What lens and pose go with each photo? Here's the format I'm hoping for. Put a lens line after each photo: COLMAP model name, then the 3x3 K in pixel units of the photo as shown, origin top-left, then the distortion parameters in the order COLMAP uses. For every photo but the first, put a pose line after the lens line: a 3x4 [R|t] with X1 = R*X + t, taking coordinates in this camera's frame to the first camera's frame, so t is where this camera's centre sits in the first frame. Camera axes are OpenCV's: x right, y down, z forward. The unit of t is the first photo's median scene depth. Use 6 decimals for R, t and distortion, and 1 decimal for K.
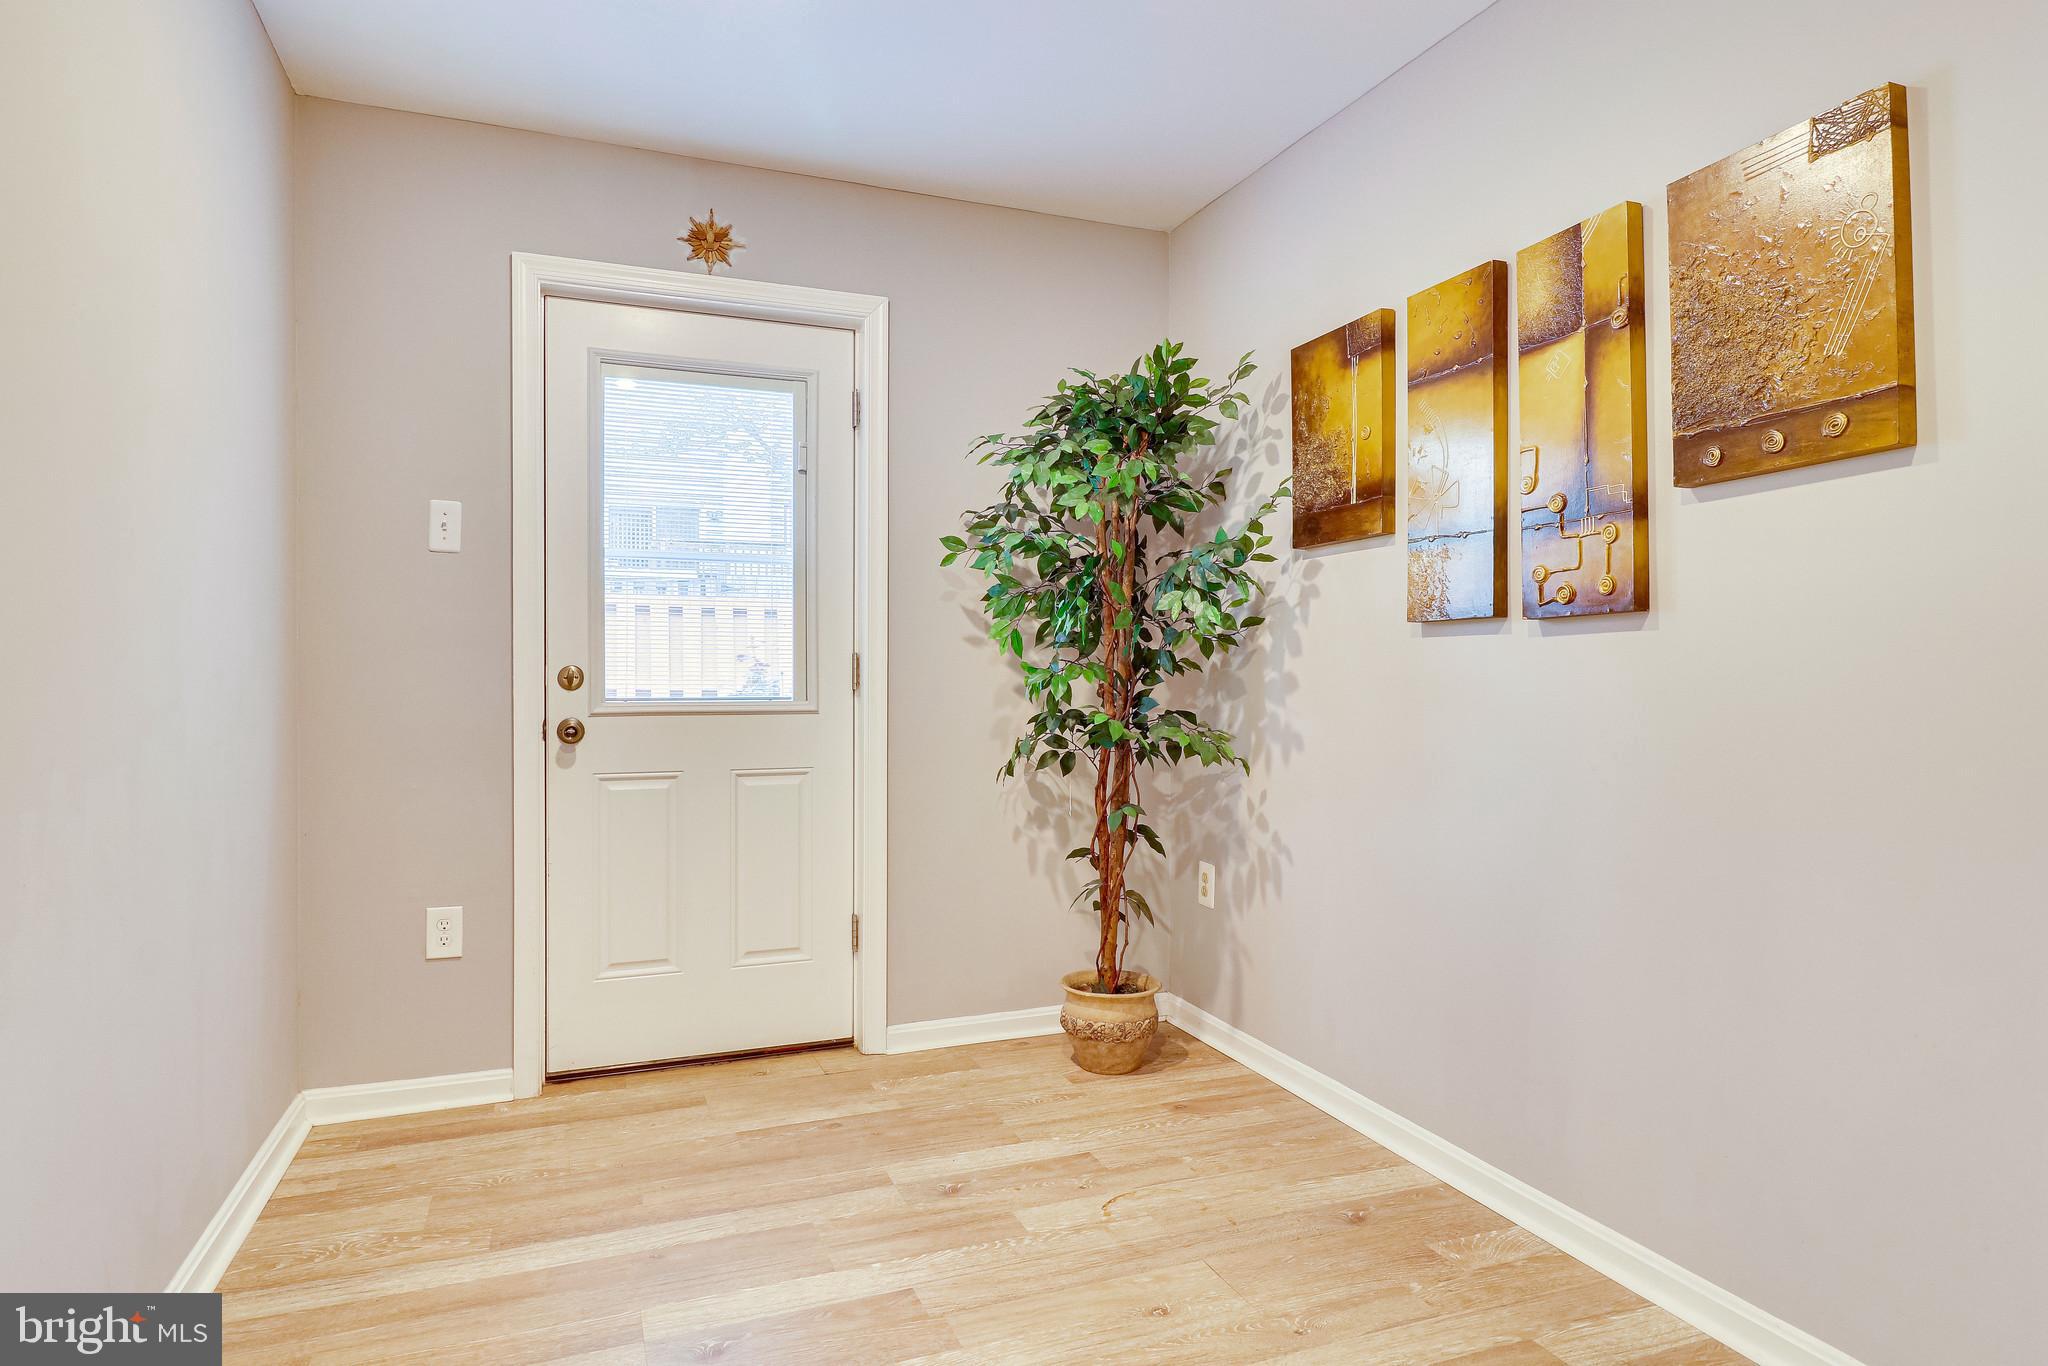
lens RADIAL K [[1134.0, 0, 1026.7], [0, 1134.0, 685.2], [0, 0, 1]] dist [-0.005530, -0.001213]
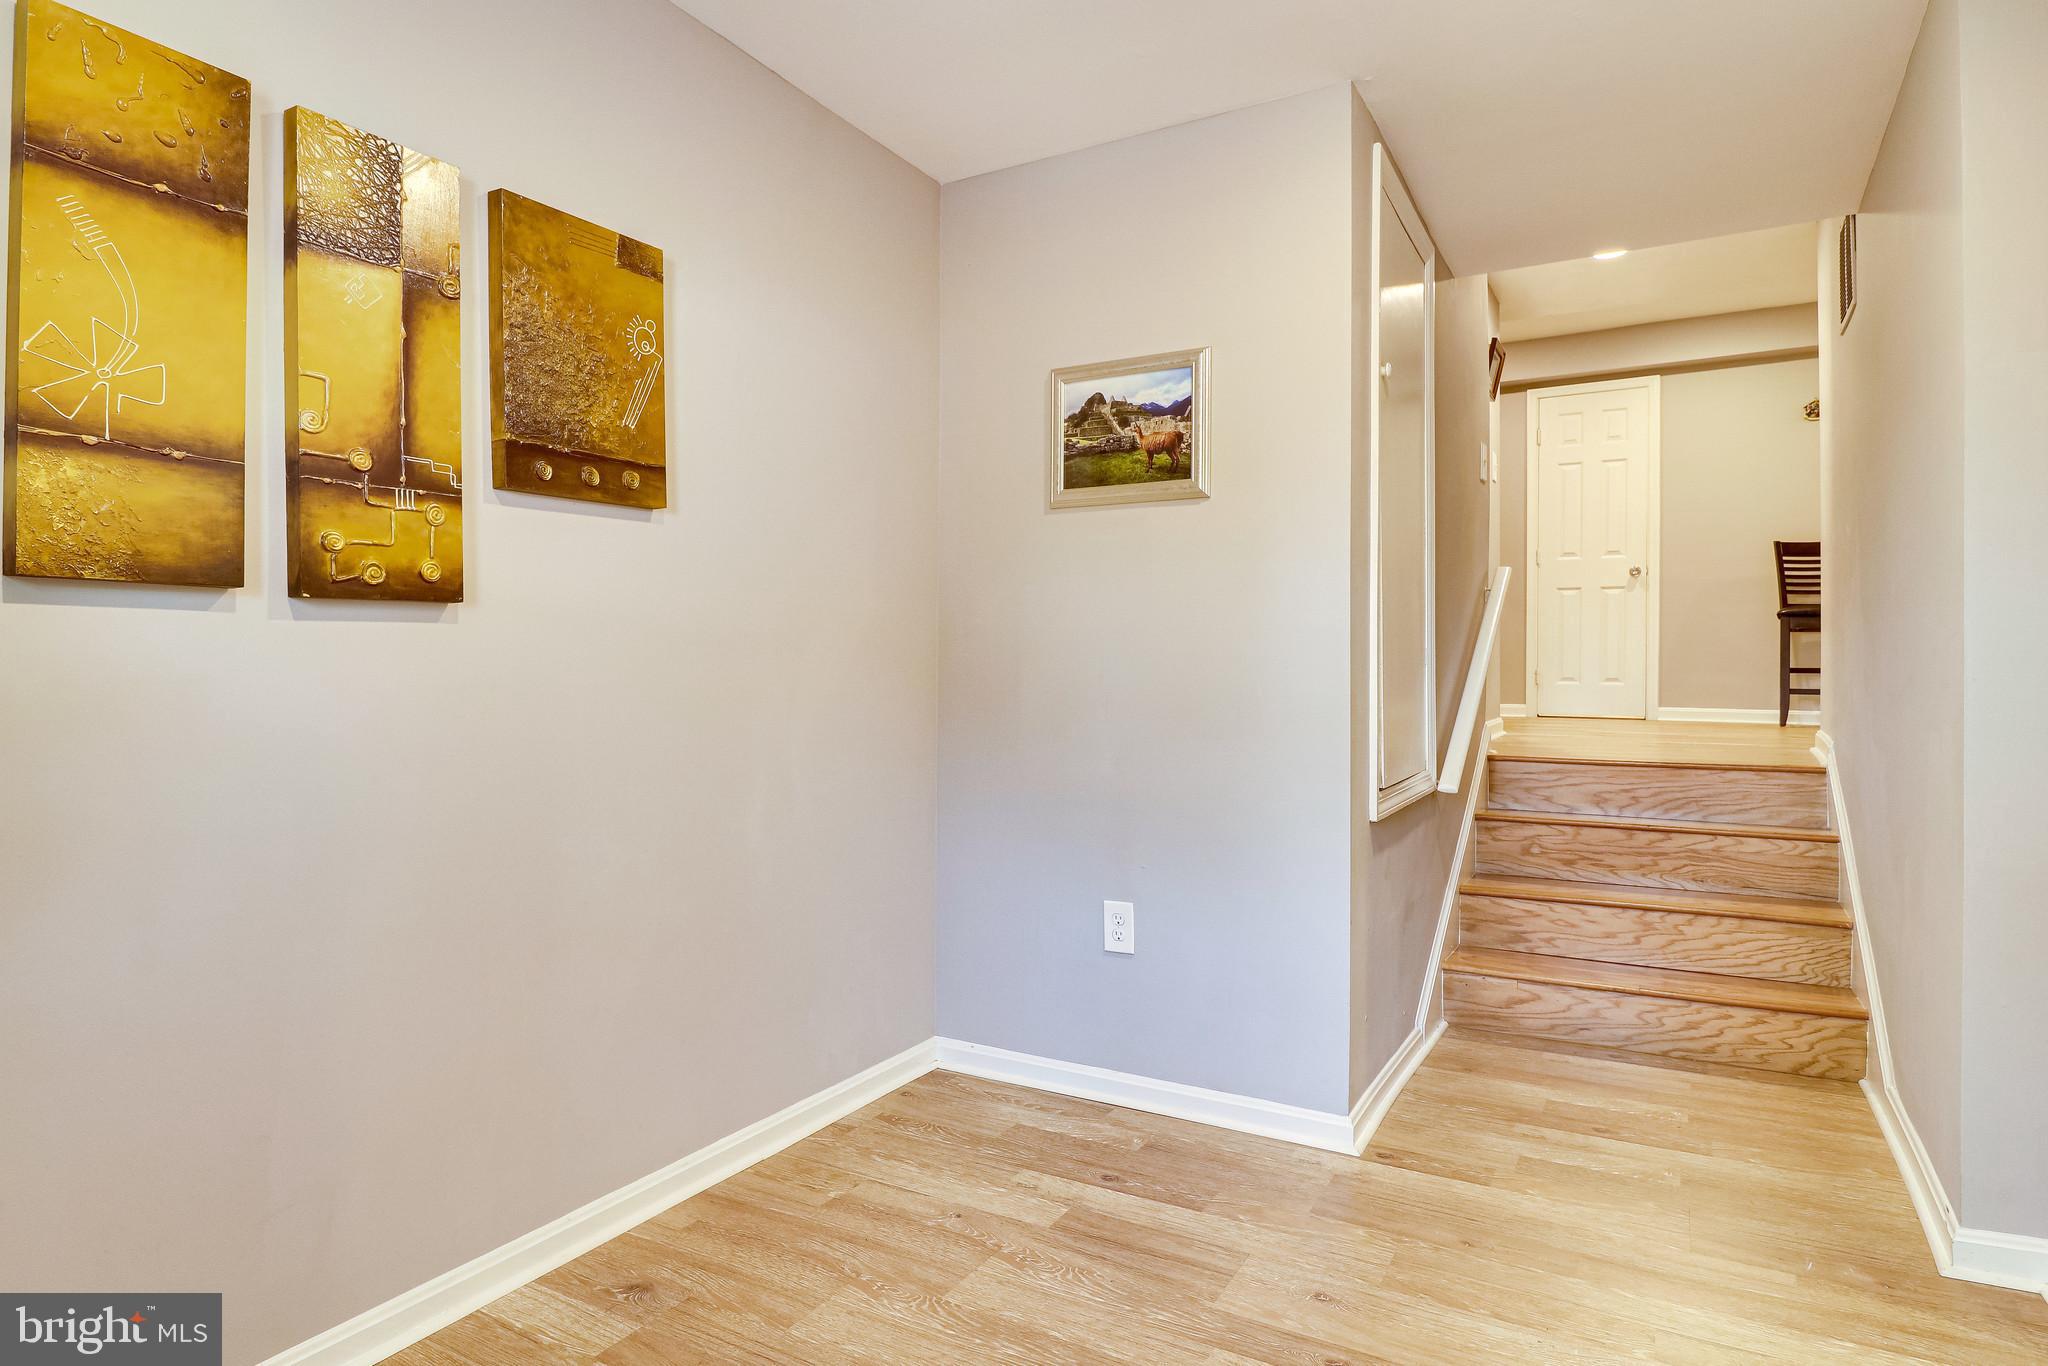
lens RADIAL K [[1134.0, 0, 1025.4], [0, 1134.0, 669.7], [0, 0, 1]] dist [-0.005530, -0.001213]
pose [[-0.613488, -0.007708, 0.789666, -0.671981], [0.000990, 0.999944, 0.010530, -0.026114], [-0.789703, 0.007242, -0.613446, 1.607221]]
